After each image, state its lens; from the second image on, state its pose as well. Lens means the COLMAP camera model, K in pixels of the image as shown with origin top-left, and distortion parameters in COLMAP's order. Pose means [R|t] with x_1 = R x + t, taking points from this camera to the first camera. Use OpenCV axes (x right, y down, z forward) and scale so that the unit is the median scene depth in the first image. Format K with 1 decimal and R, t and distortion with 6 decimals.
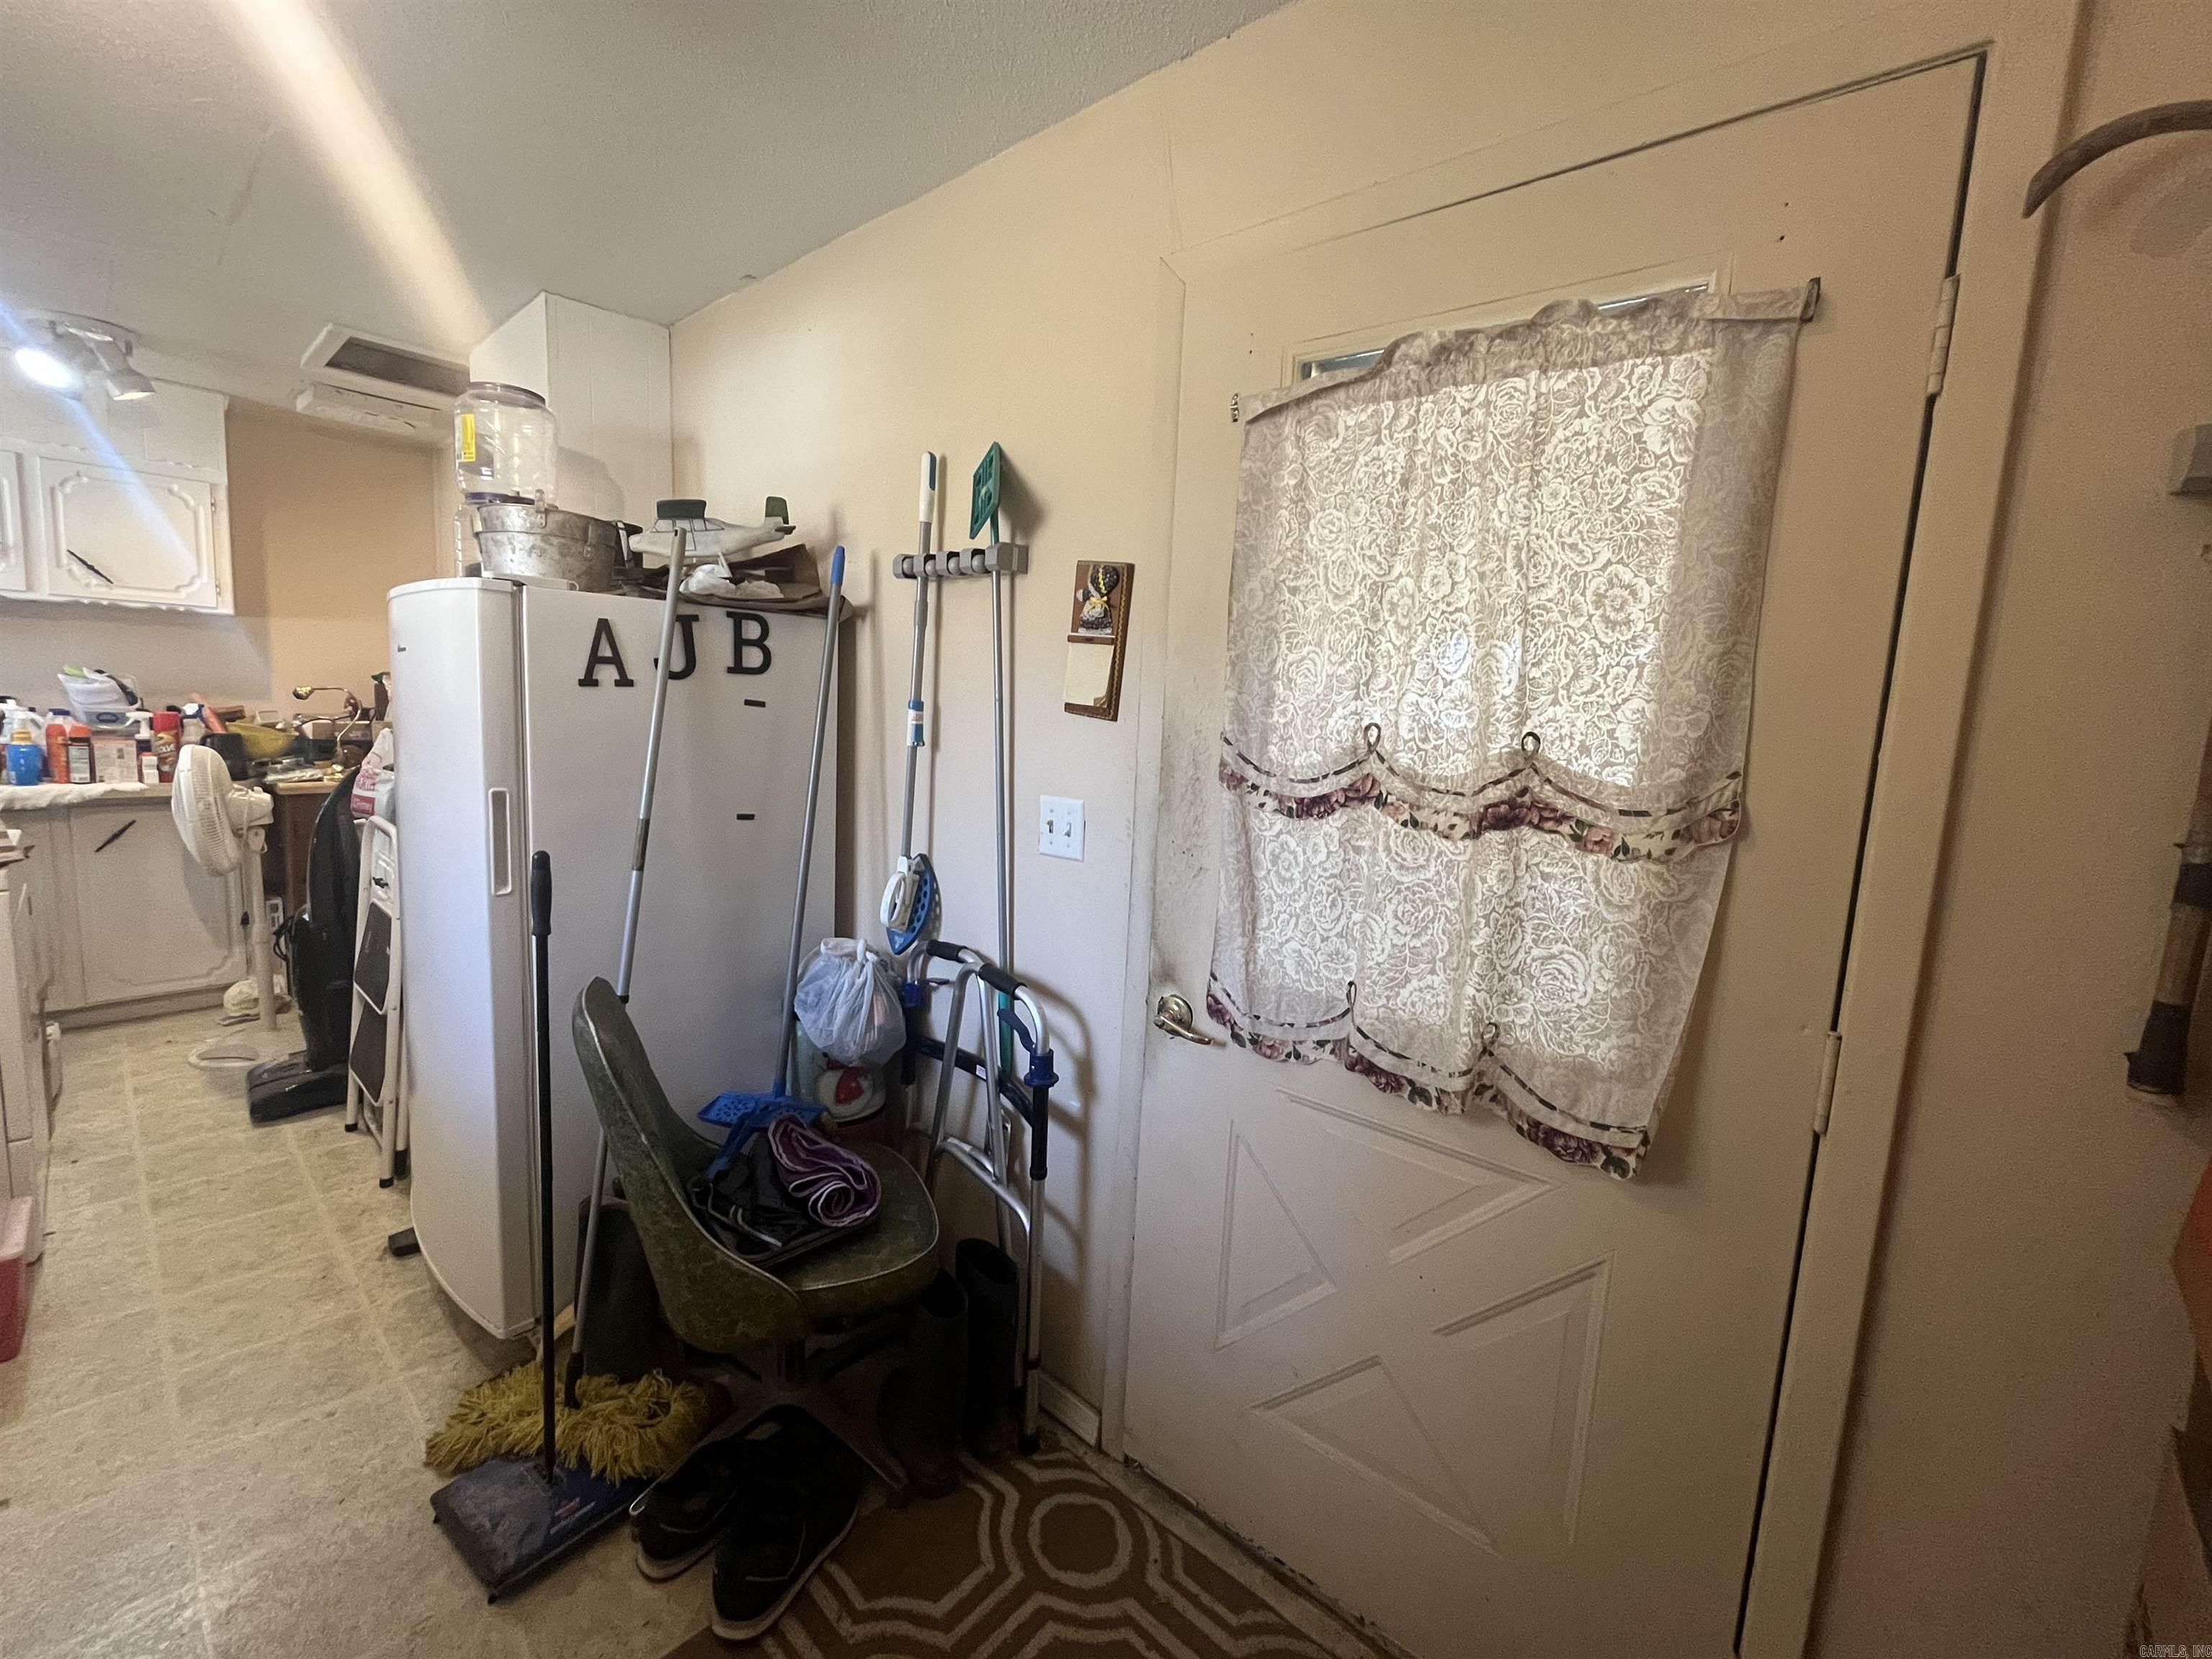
lens RADIAL K [[932.4, 0, 1100.7], [0, 932.4, 814.7], [0, 0, 1]] dist [-0.002104, -0.000373]
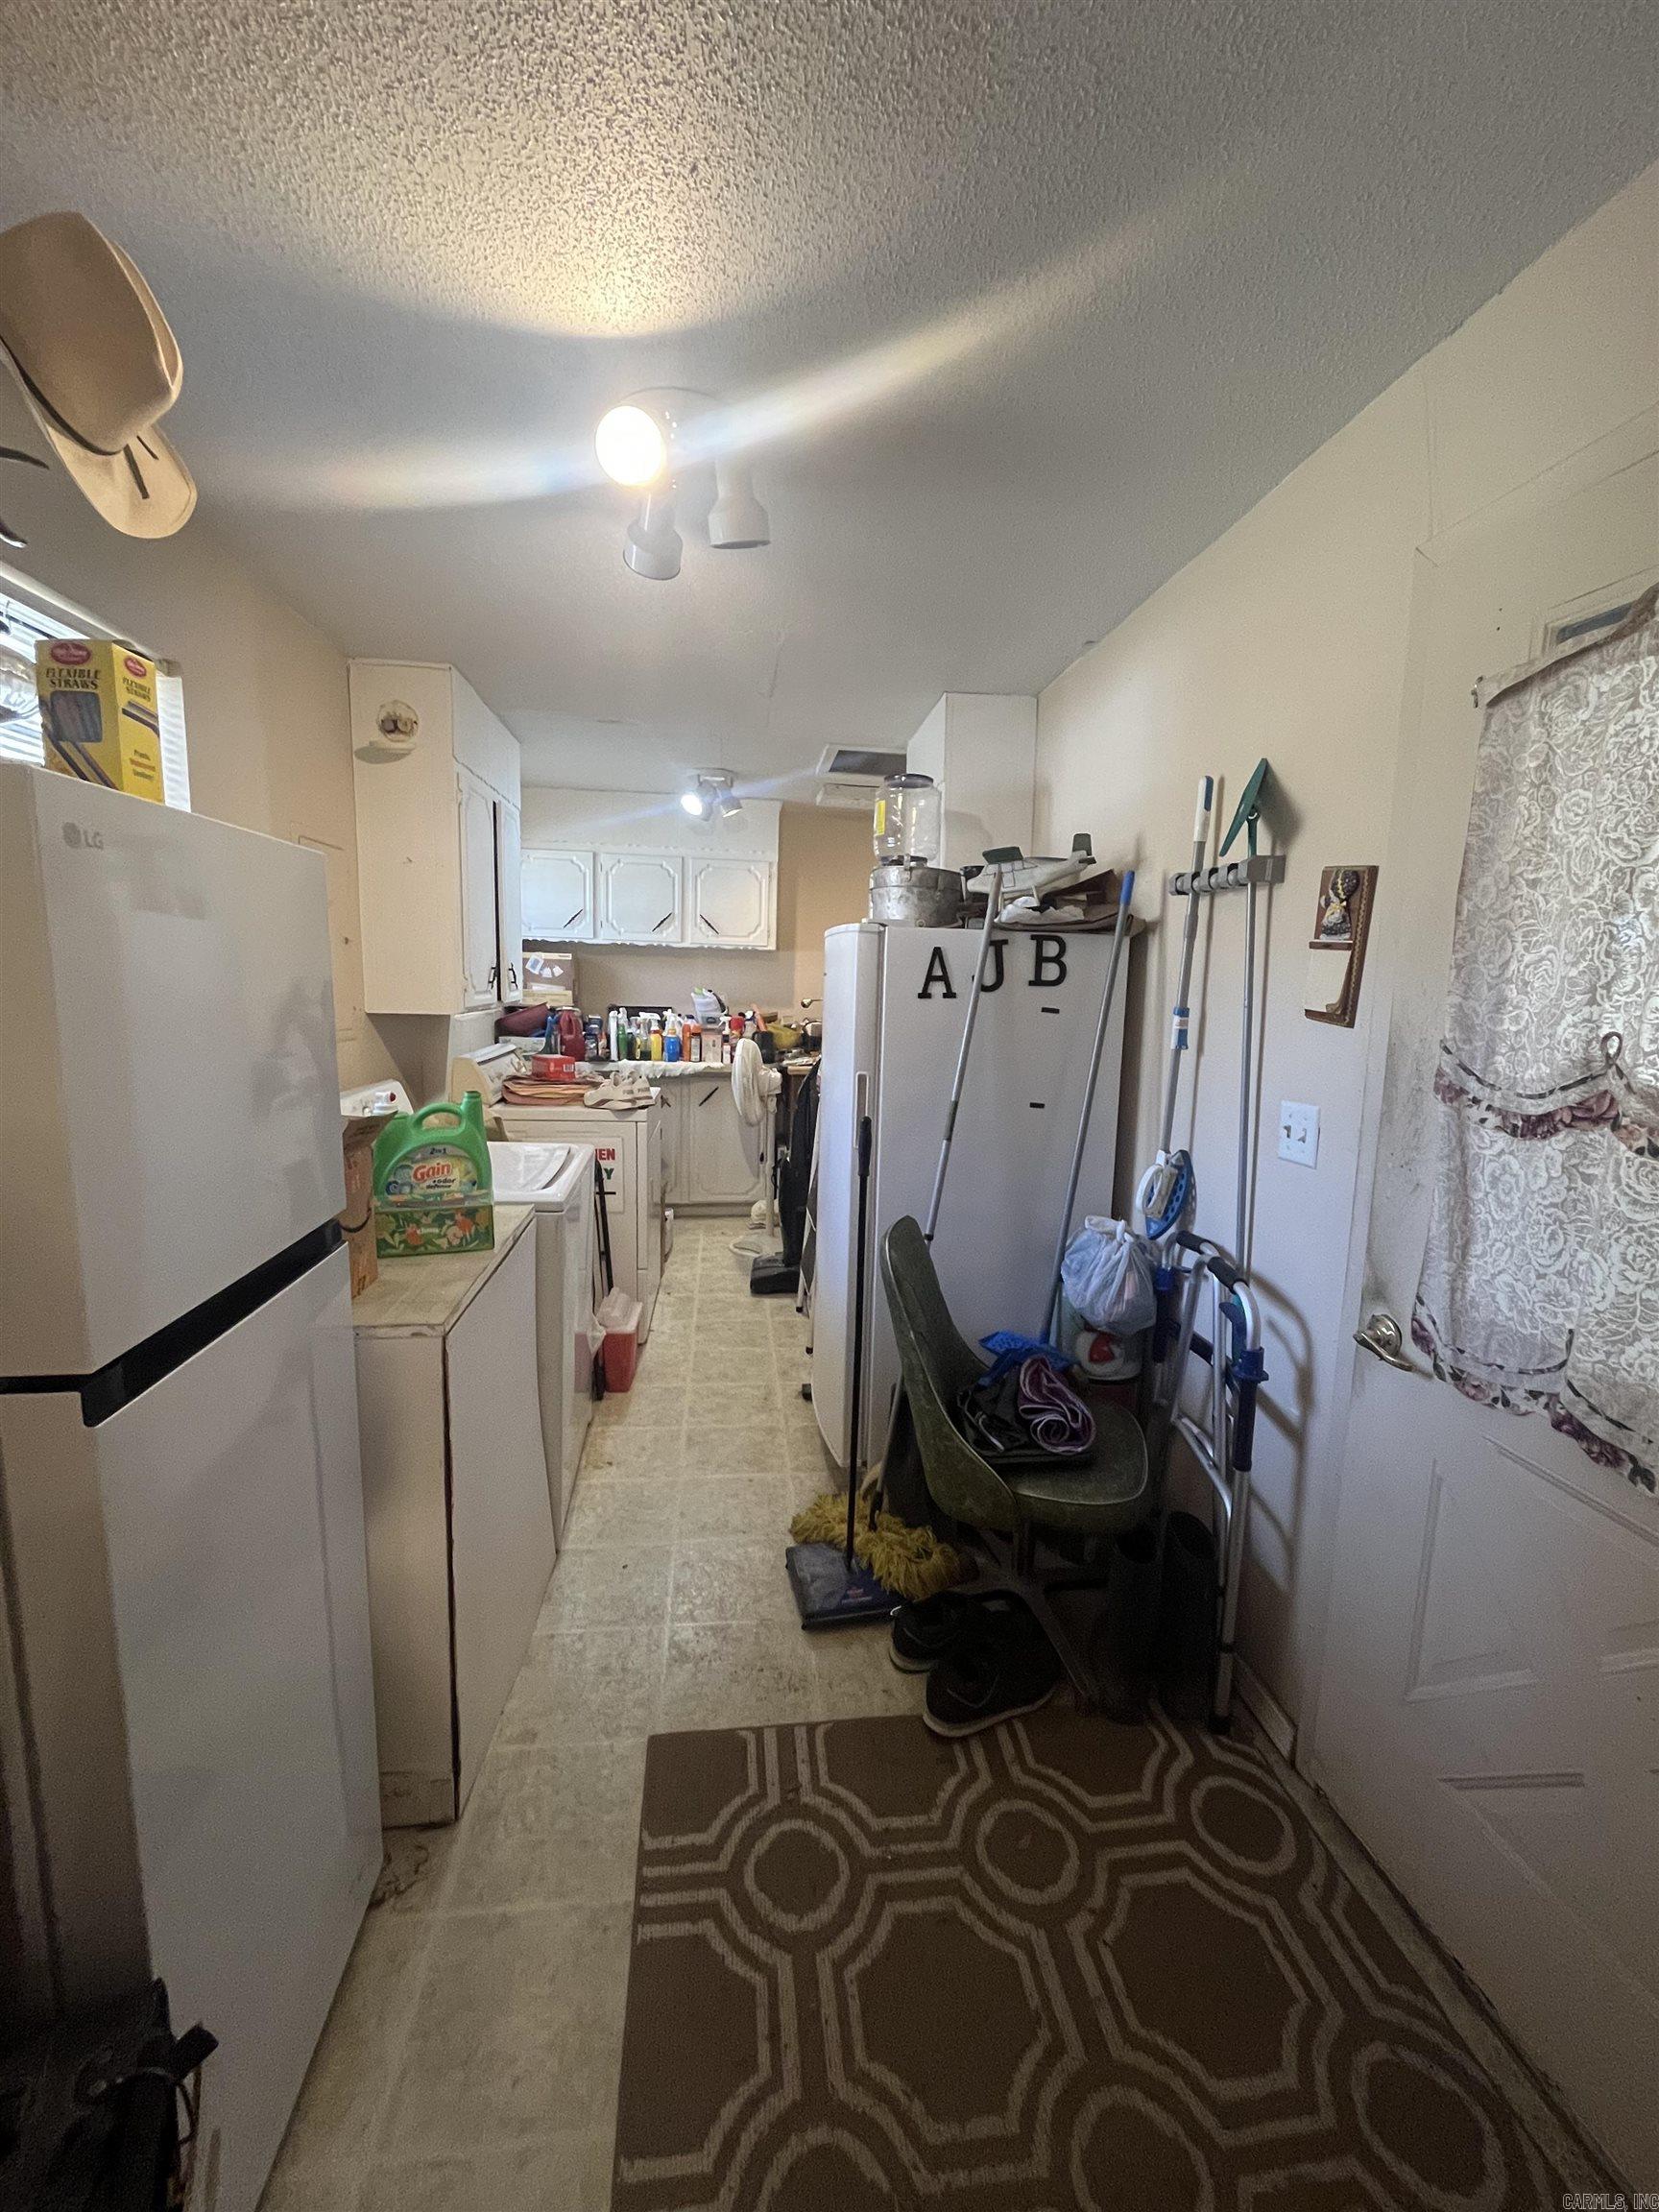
lens RADIAL K [[932.4, 0, 834.1], [0, 932.4, 1103.5], [0, 0, 1]] dist [-0.002104, -0.000373]
pose [[0.755303, 0.059164, -0.652700, 0.236006], [-0.068183, 0.997606, 0.011526, 0.004777], [0.651819, 0.035797, 0.757529, -0.086986]]
